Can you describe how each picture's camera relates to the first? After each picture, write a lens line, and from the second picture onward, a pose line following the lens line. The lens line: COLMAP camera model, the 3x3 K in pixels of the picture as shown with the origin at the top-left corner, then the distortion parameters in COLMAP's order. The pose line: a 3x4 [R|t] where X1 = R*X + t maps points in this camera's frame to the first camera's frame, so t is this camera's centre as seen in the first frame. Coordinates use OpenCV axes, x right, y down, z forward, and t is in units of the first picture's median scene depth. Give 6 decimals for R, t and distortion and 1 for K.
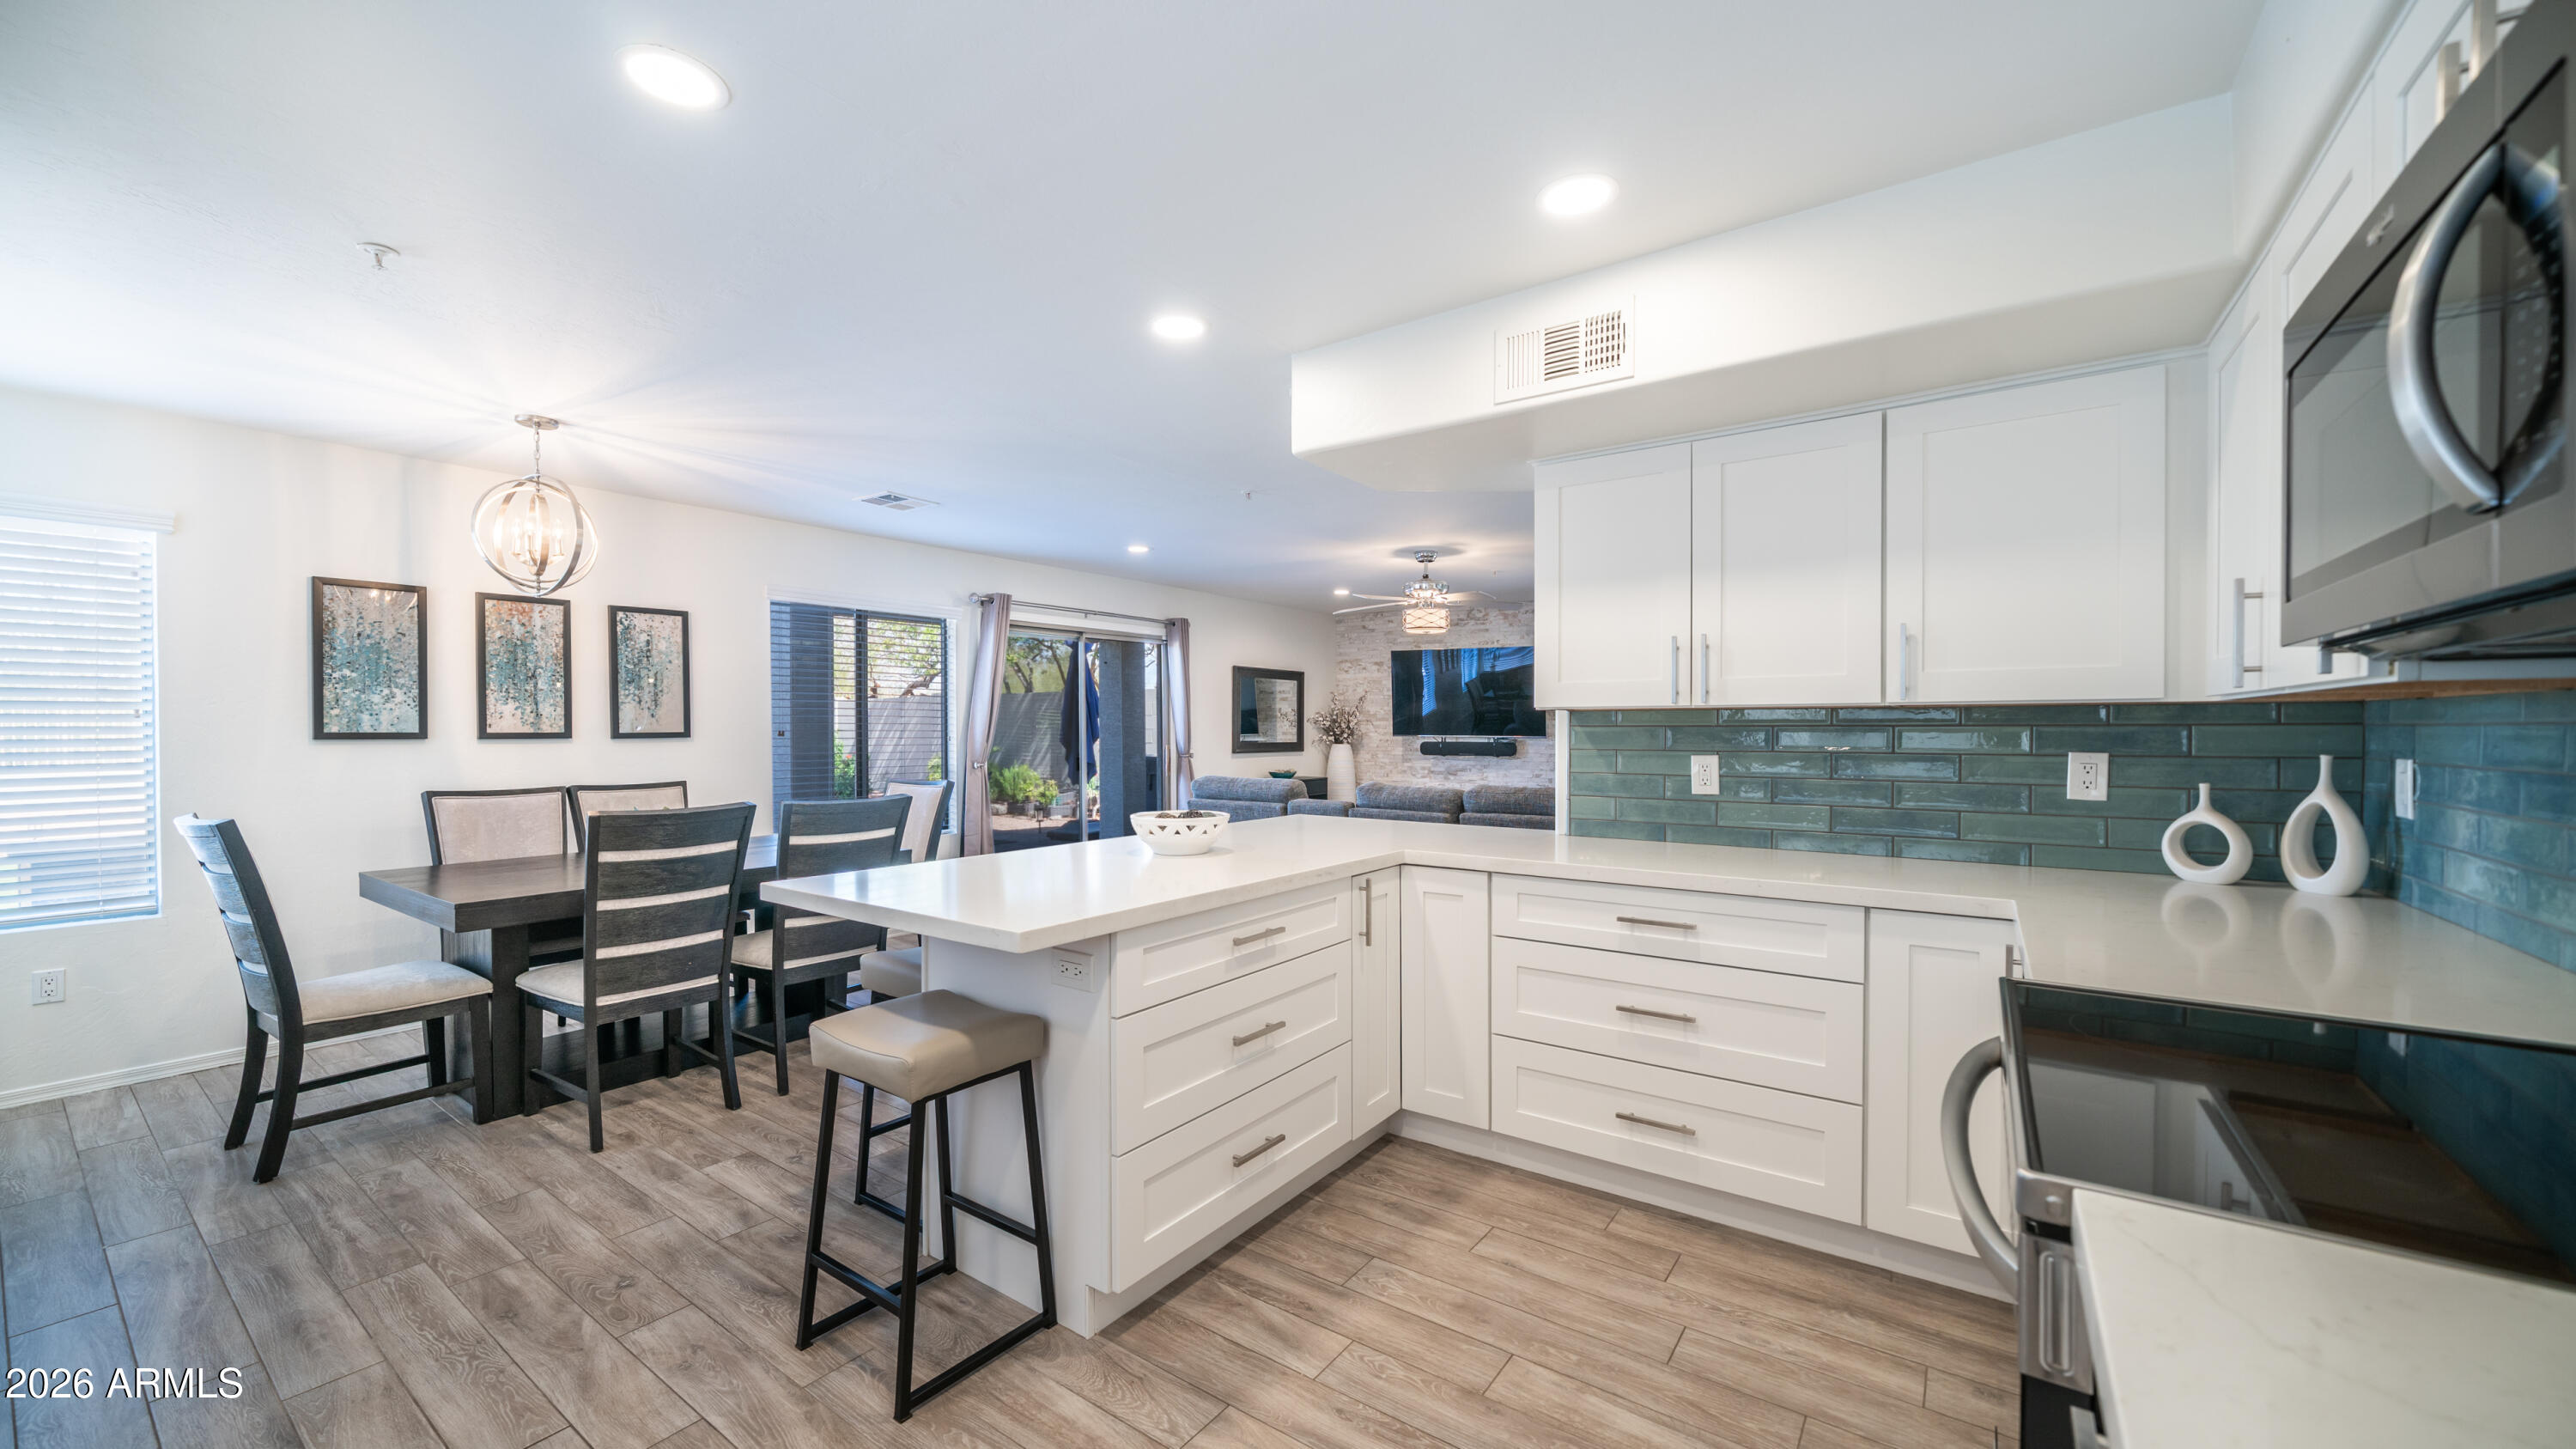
lens RADIAL K [[959.8, 0, 1266.4], [0, 959.8, 726.9], [0, 0, 1]] dist [-0.002942, -0.000129]
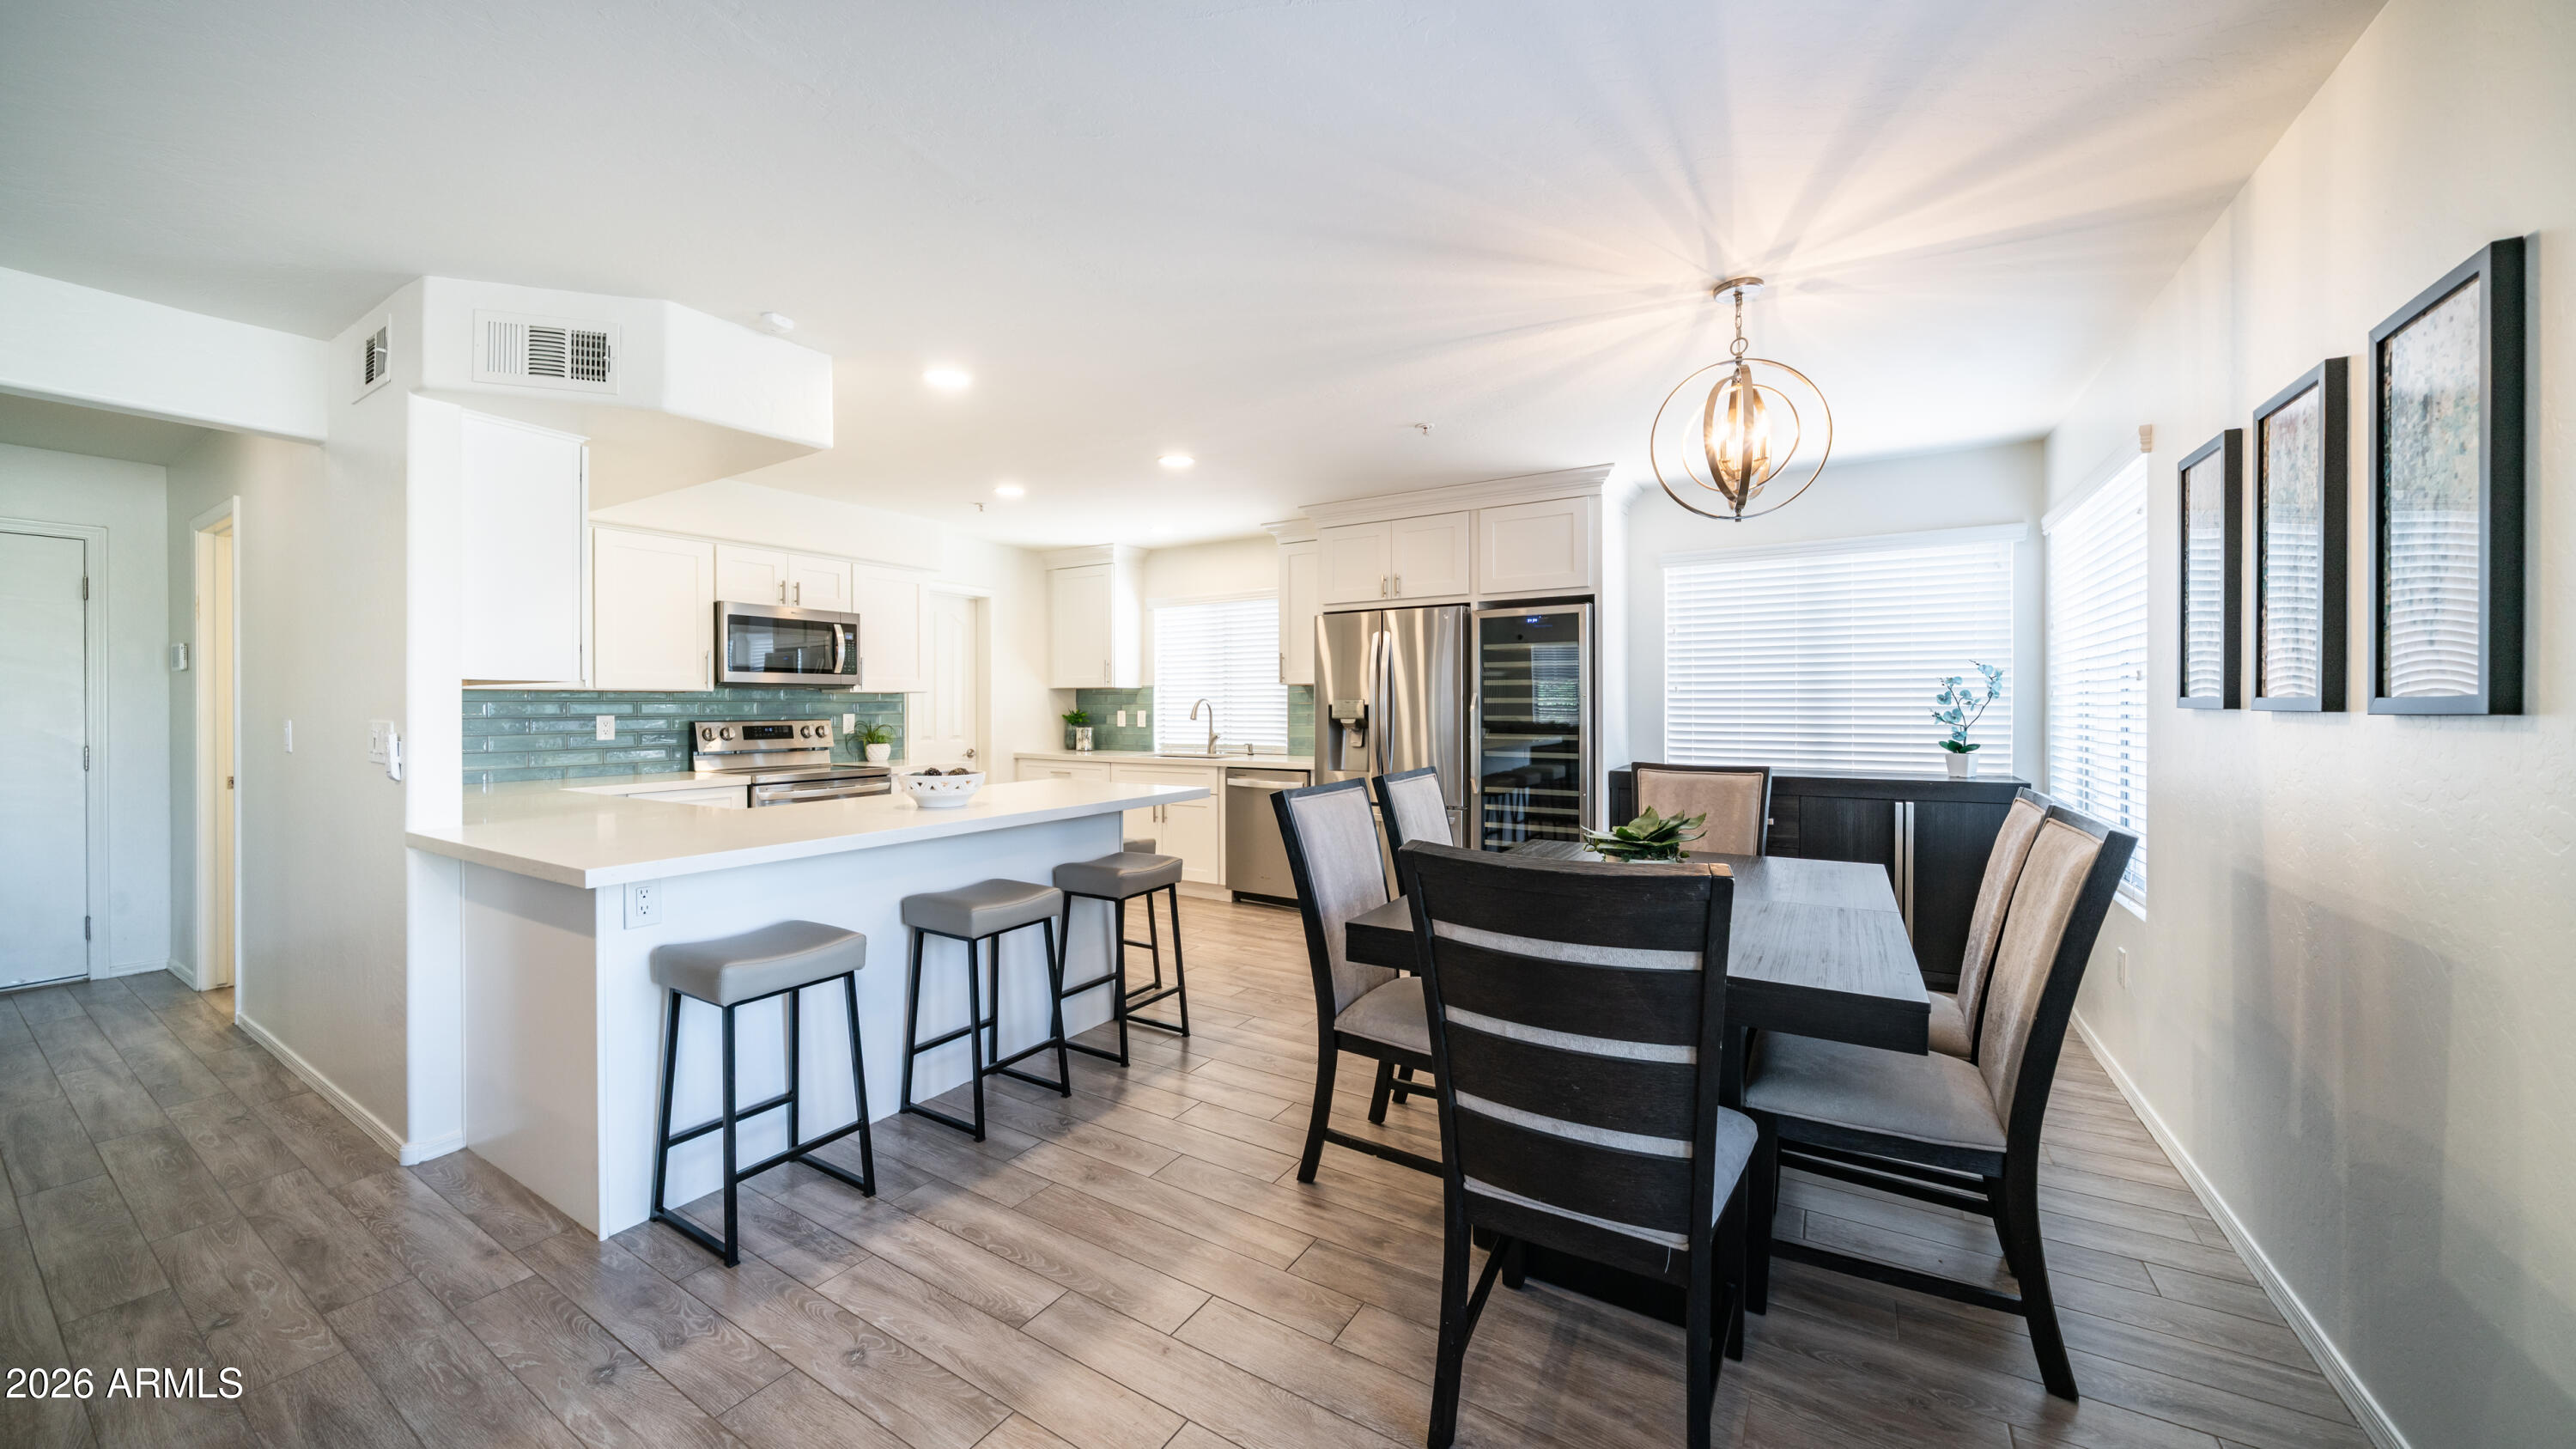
lens RADIAL K [[896.2, 0, 1292.1], [0, 896.2, 714.1], [0, 0, 1]] dist [-0.005905, 0.001056]
pose [[-0.995444, 0.007368, -0.095066, -0.452603], [0.006710, 0.999951, 0.007242, 0.018731], [0.095115, 0.006571, -0.995445, 2.450404]]
